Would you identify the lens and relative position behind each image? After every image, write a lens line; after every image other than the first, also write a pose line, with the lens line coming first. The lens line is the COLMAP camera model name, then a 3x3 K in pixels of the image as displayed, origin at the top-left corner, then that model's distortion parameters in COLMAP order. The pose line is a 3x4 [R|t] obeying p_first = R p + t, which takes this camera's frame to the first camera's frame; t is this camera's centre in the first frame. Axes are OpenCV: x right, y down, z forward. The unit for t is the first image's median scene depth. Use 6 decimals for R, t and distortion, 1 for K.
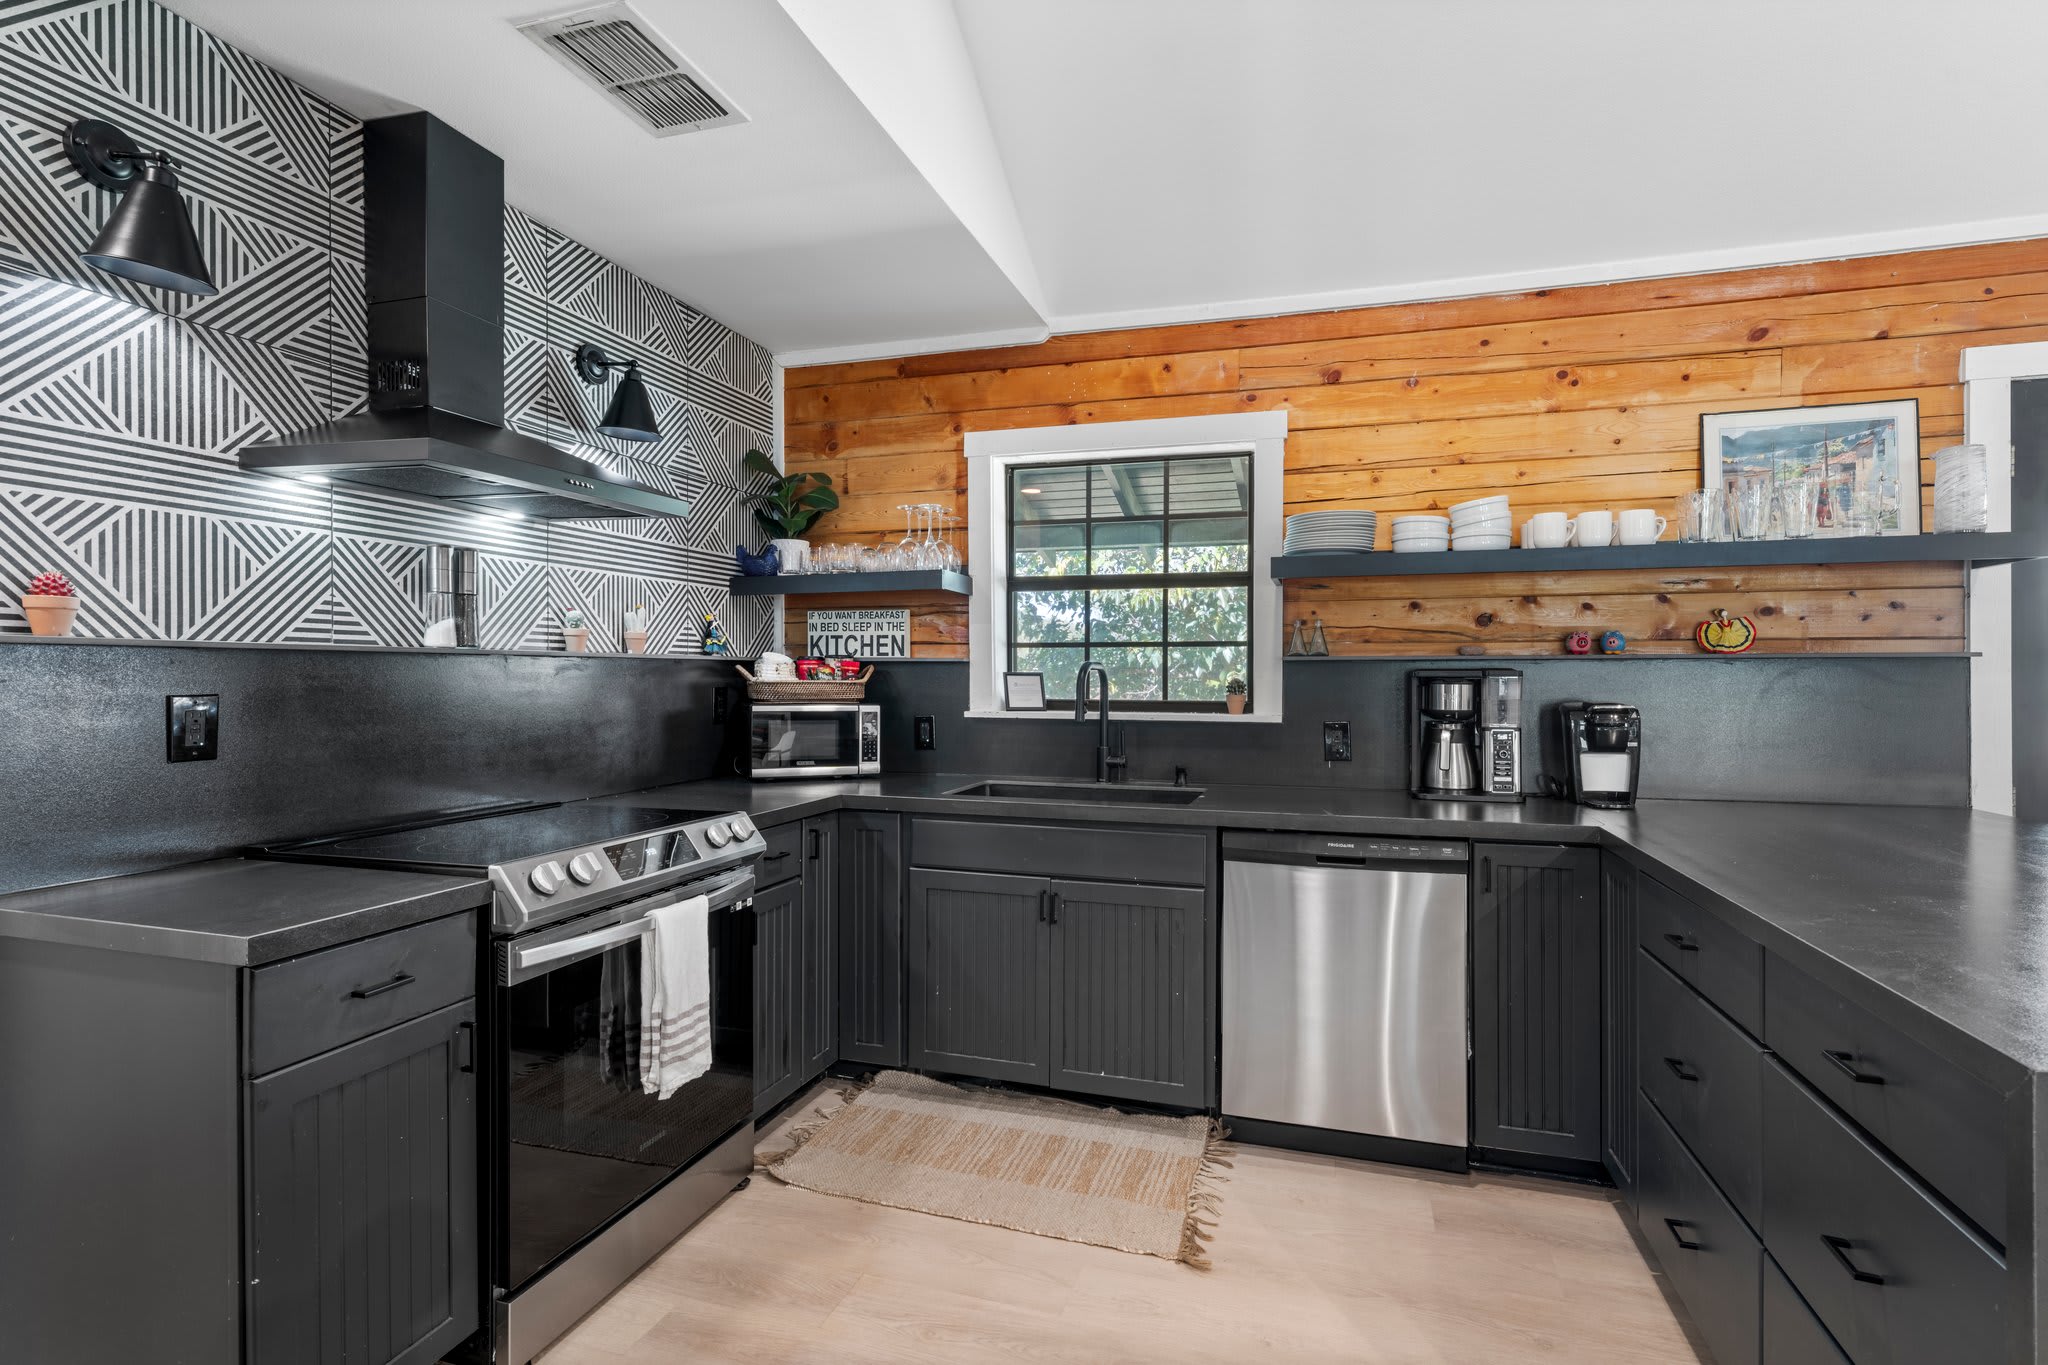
lens RADIAL K [[989.1, 0, 1018.8], [0, 989.1, 684.0], [0, 0, 1]] dist [0.002705, 0.000294]
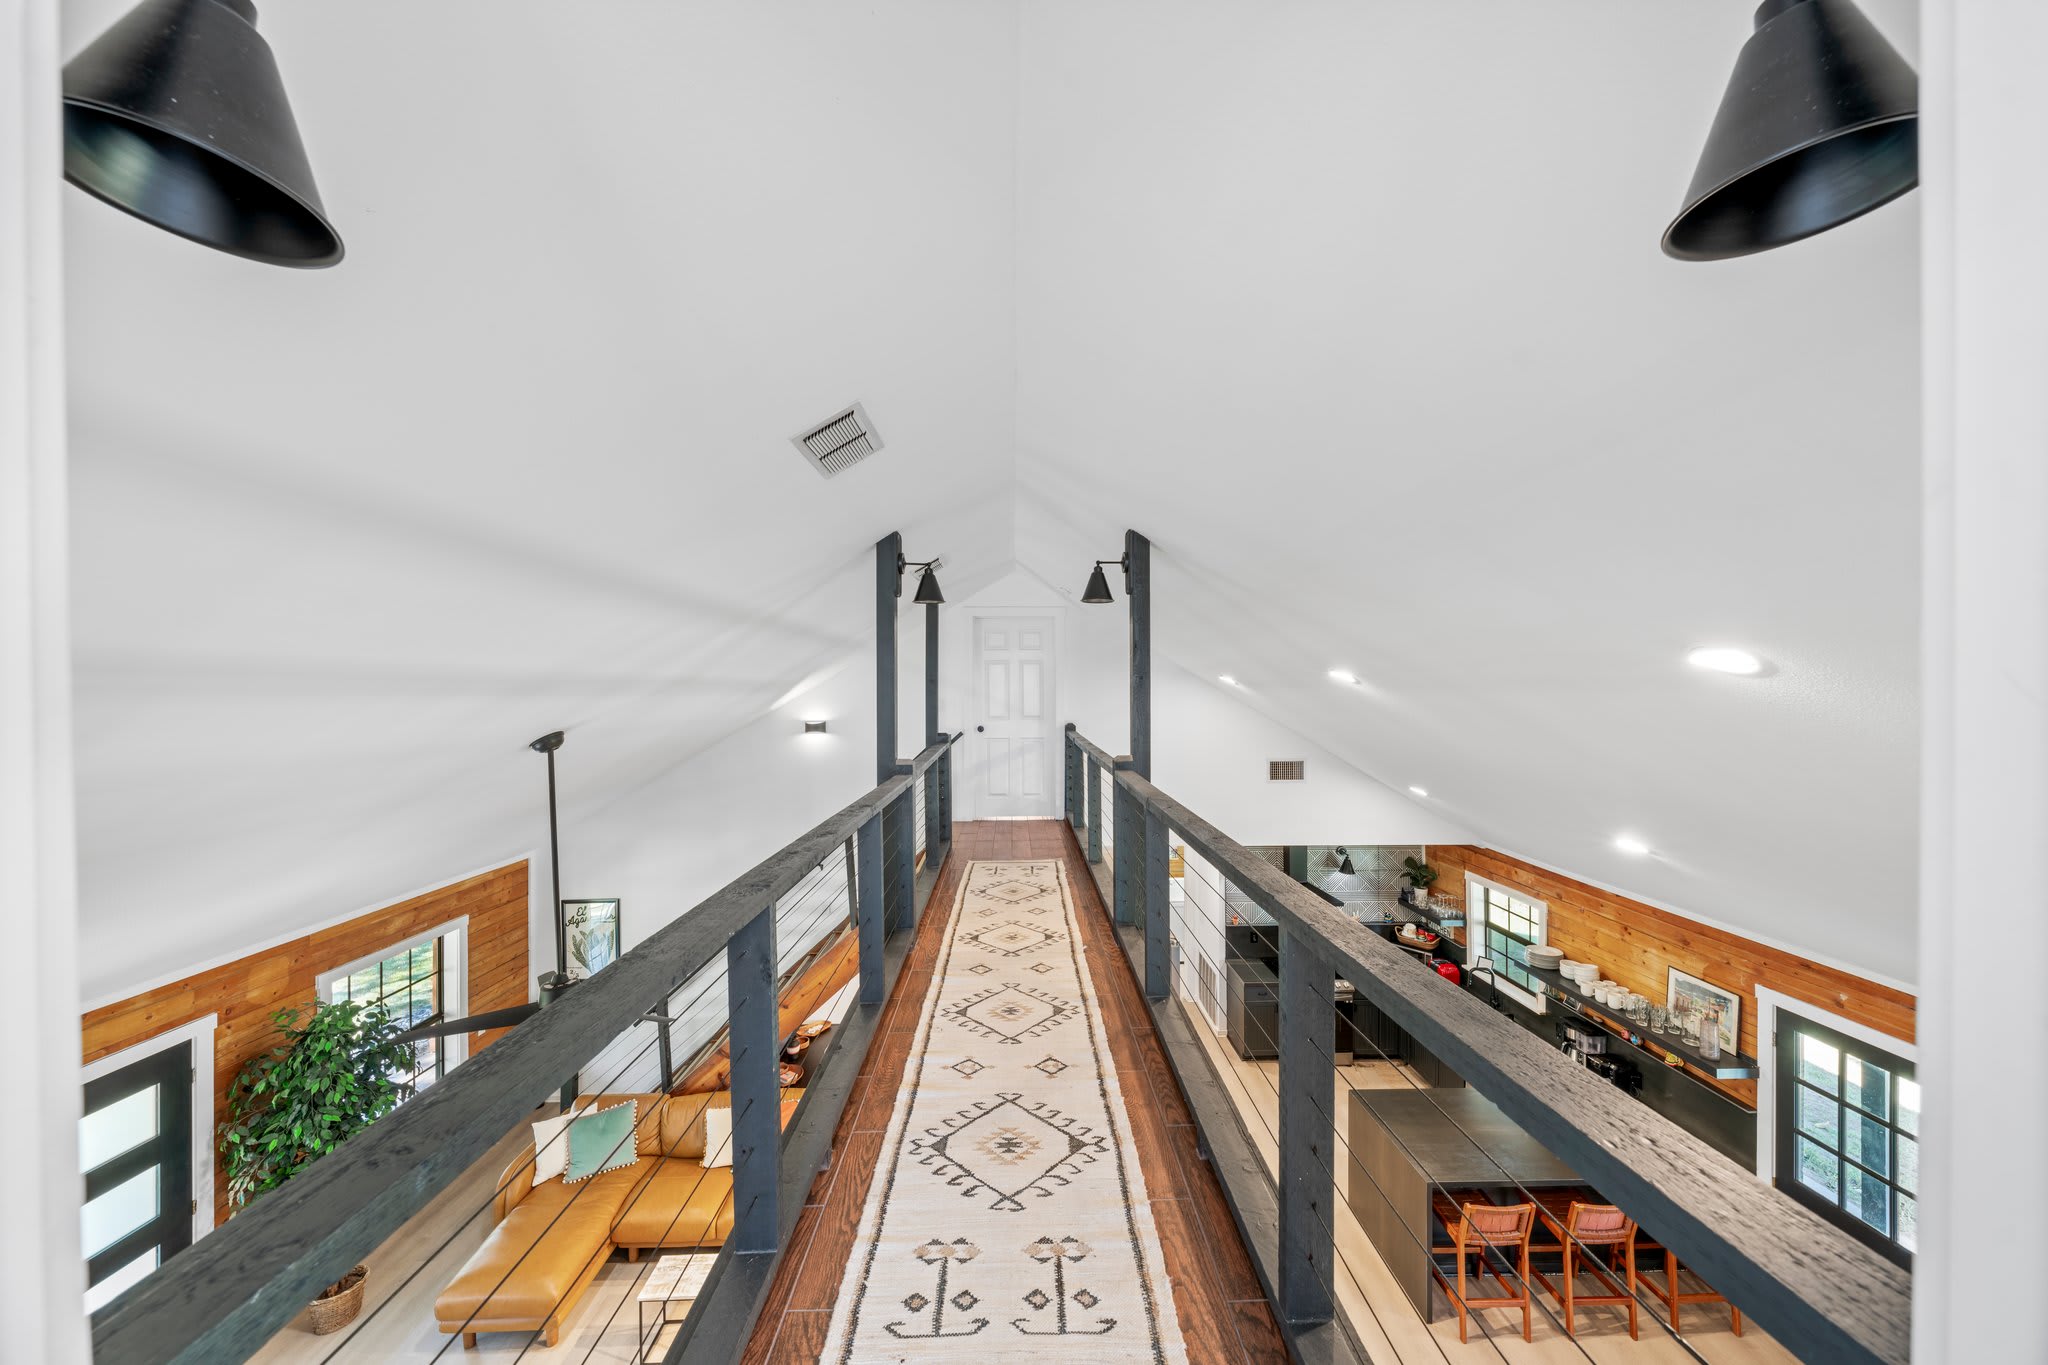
lens RADIAL K [[701.4, 0, 1024.9], [0, 701.4, 688.5], [0, 0, 1]] dist [0.000704, 0.000054]
pose [[0.311802, -0.003254, -0.950141, 1.947132], [-0.004597, 0.999977, -0.004934, -0.994655], [0.950136, 0.005907, 0.311780, -1.153346]]
